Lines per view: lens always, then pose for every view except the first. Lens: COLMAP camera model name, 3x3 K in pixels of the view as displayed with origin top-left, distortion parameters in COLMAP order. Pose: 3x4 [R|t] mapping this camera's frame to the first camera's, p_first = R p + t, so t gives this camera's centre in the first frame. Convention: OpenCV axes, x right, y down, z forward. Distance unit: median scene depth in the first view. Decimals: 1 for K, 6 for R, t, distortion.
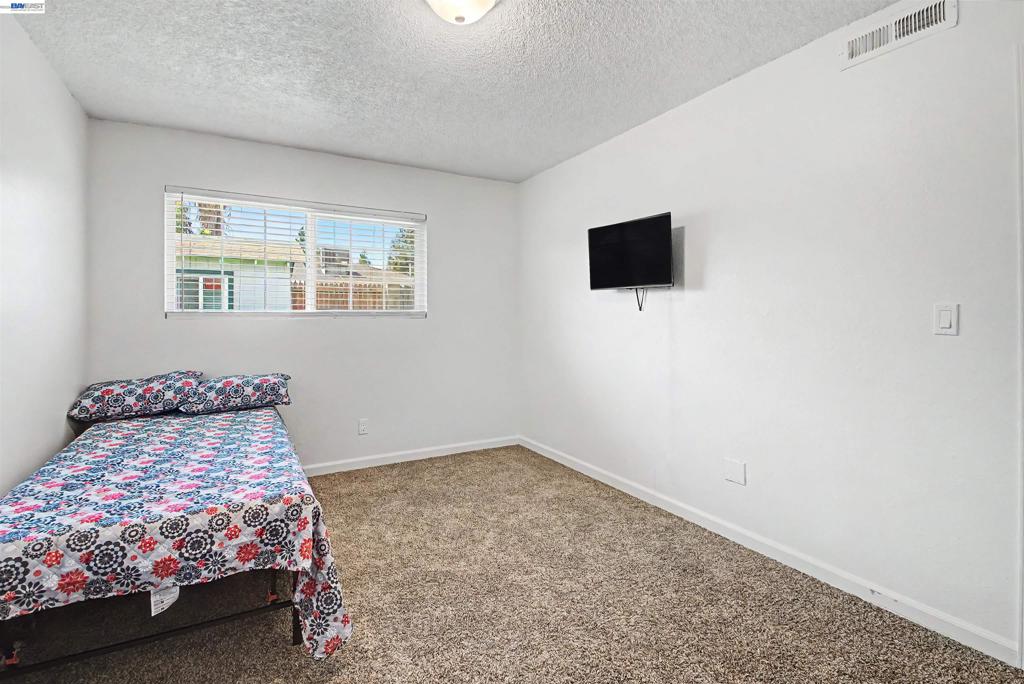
lens RADIAL K [[470.0, 0, 490.0], [0, 470.0, 322.3], [0, 0, 1]] dist [-0.005151, -0.001659]
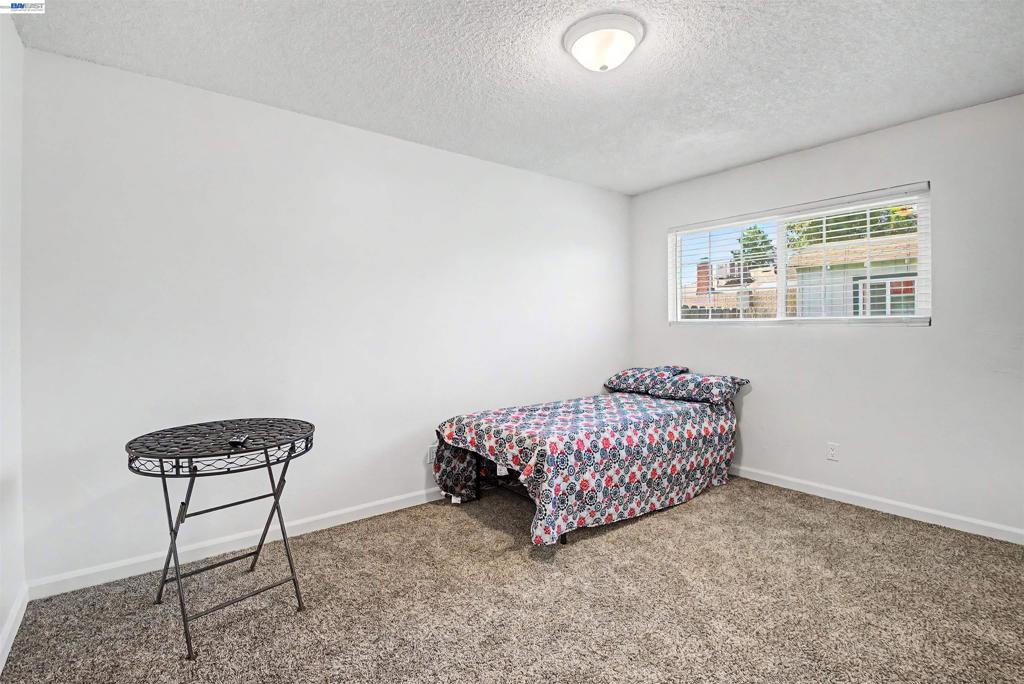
lens RADIAL K [[470.0, 0, 512.0], [0, 470.0, 334.6], [0, 0, 1]] dist [-0.005151, -0.001659]
pose [[0.165417, 0.016919, -0.986079, 0.577847], [-0.006449, 0.999850, 0.016074, -0.004162], [0.986203, 0.003700, 0.165502, 0.329200]]
